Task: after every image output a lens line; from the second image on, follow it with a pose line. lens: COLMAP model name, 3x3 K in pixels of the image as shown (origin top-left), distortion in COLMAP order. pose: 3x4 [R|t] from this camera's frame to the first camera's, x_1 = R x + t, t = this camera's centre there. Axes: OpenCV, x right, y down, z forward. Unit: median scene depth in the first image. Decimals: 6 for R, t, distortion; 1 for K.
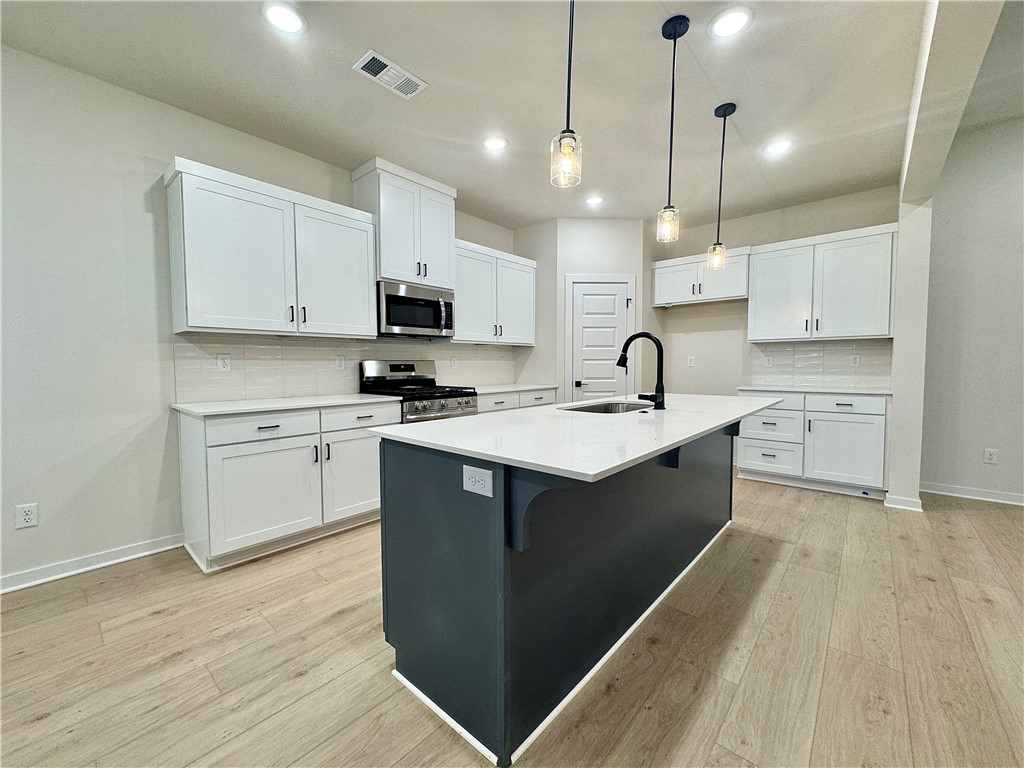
lens RADIAL K [[410.4, 0, 510.9], [0, 410.4, 384.4], [0, 0, 1]] dist [-0.003058, 0.000252]
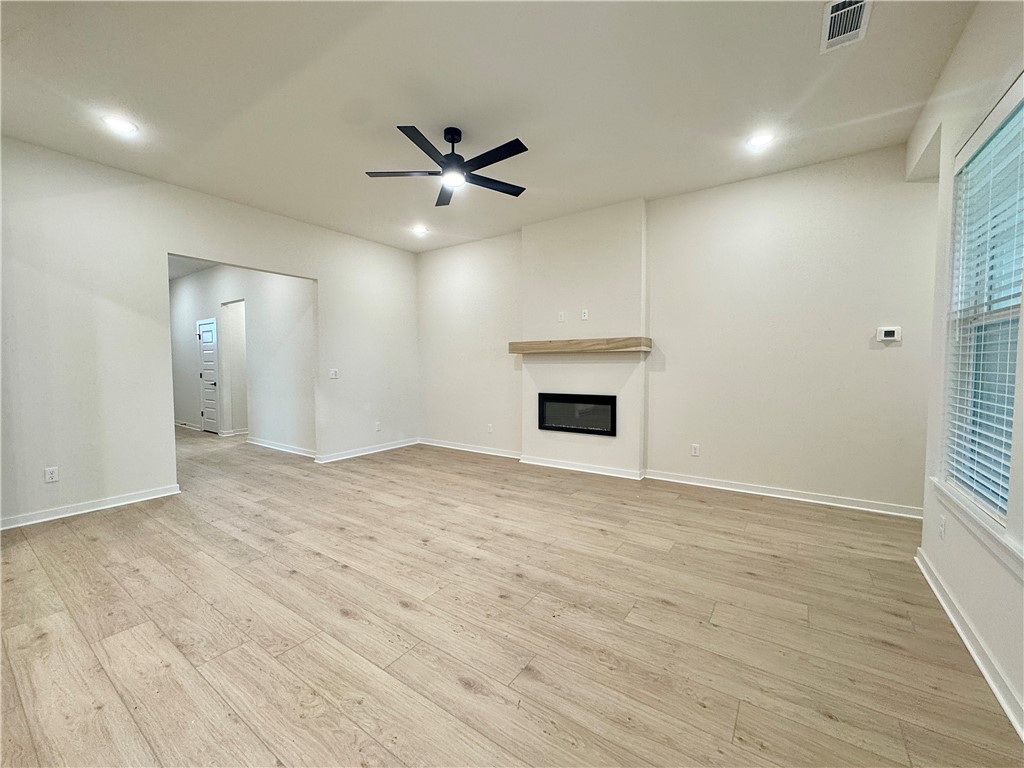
lens RADIAL K [[411.2, 0, 512.2], [0, 411.2, 386.1], [0, 0, 1]] dist [-0.004576, 0.000207]
pose [[-0.113234, -0.047410, 0.992437, 0.052077], [0.052215, 0.997197, 0.053595, -0.037111], [-0.992195, 0.057889, -0.110441, -0.029353]]
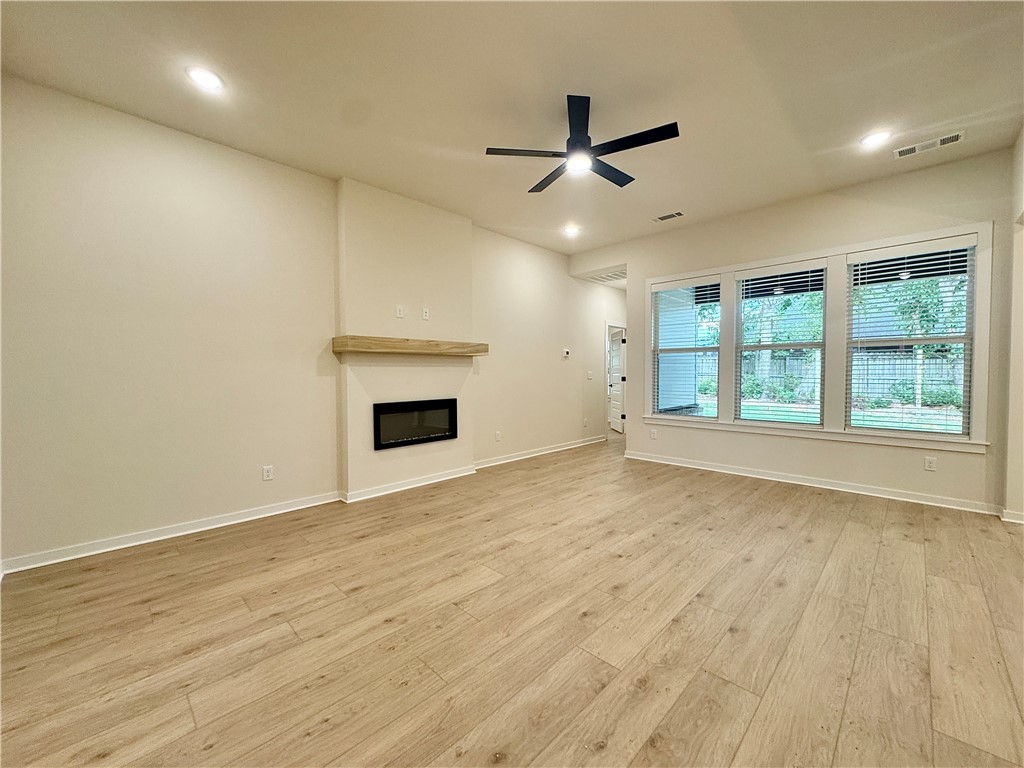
lens RADIAL K [[410.4, 0, 510.9], [0, 410.4, 384.4], [0, 0, 1]] dist [-0.003058, 0.000252]
pose [[-0.998050, 0.007852, 0.061929, 1.083665], [0.012633, 0.996936, 0.077197, -0.067279], [-0.061133, 0.077829, -0.995091, 0.853946]]
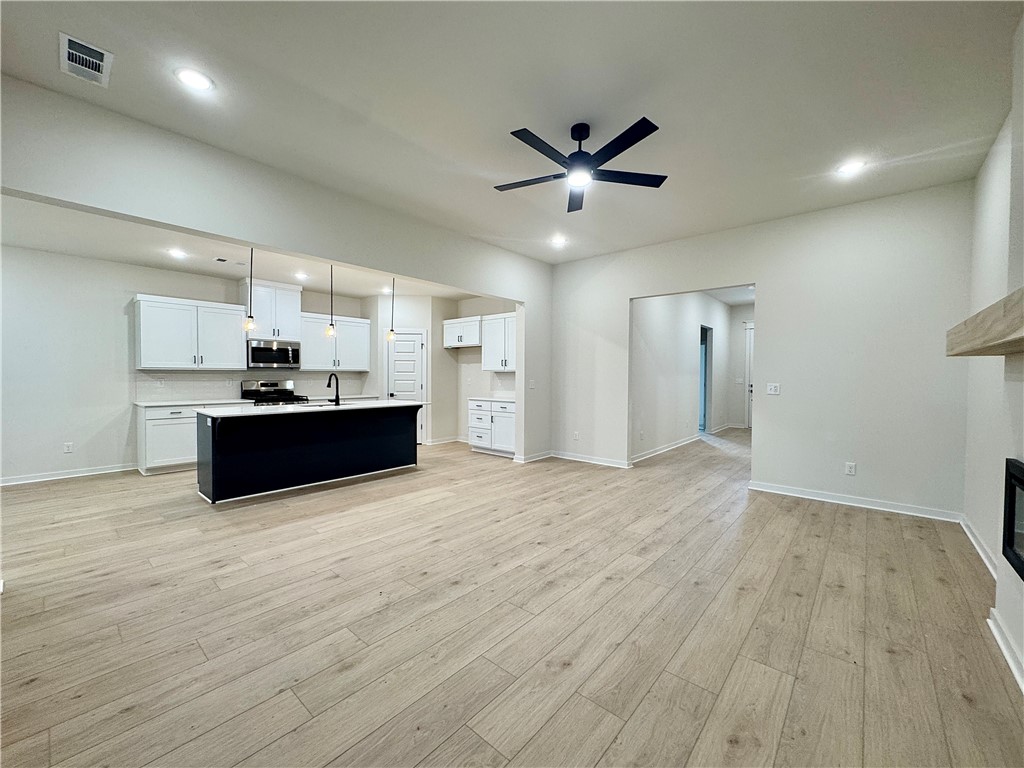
lens RADIAL K [[410.4, 0, 510.9], [0, 410.4, 384.4], [0, 0, 1]] dist [-0.003058, 0.000252]
pose [[0.999943, 0.010435, 0.002099, 0.854641], [-0.010376, 0.999596, -0.026442, -0.006522], [-0.002374, 0.026419, 0.999648, -0.862977]]
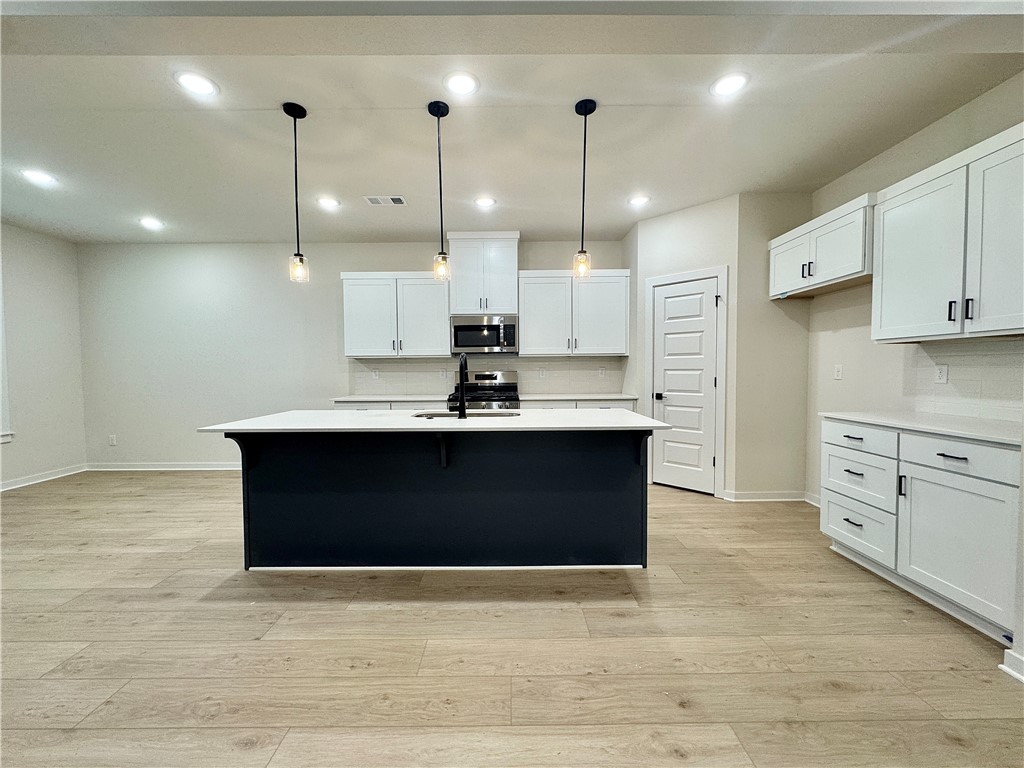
lens RADIAL K [[407.7, 0, 512.0], [0, 407.7, 384.0], [0, 0, 1]] dist [0.000250, 0.000190]
pose [[0.662547, 0.027456, -0.748517, 0.840108], [-0.032725, 0.999435, 0.007694, -0.033187], [0.748305, 0.019397, 0.663071, 0.204899]]
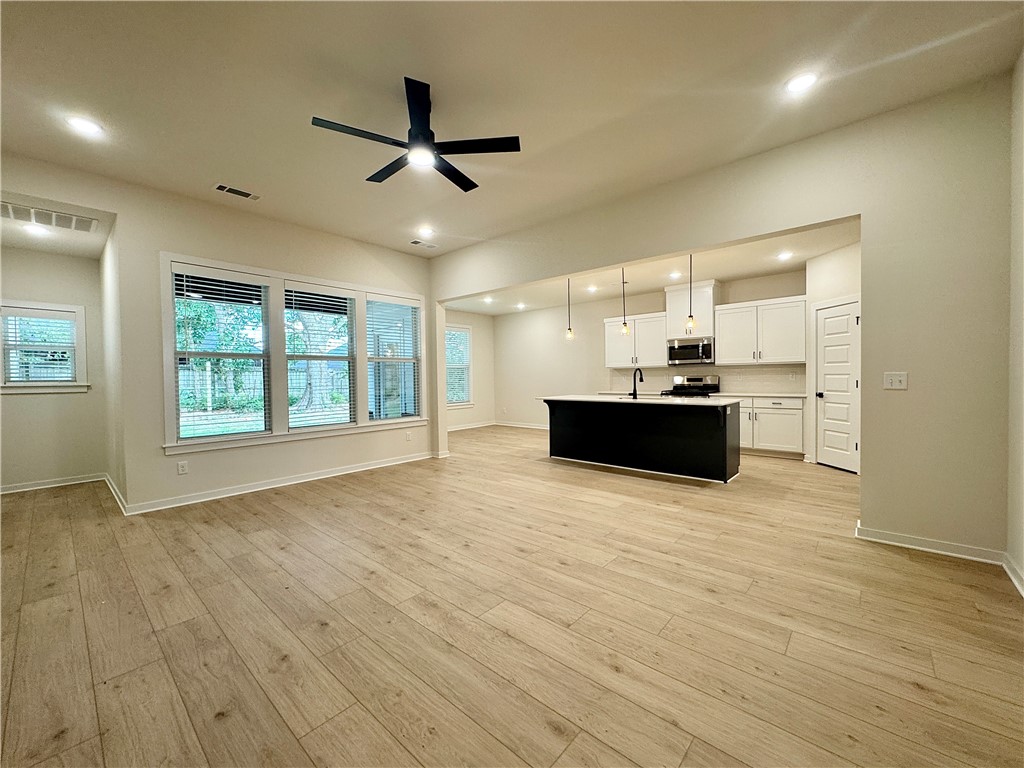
lens RADIAL K [[410.4, 0, 510.9], [0, 410.4, 384.4], [0, 0, 1]] dist [-0.003058, 0.000252]
pose [[-0.006435, 0.025221, -0.999661, 1.793714], [-0.034327, 0.999087, 0.025427, -0.041655], [0.999390, 0.034479, -0.005563, 0.164582]]
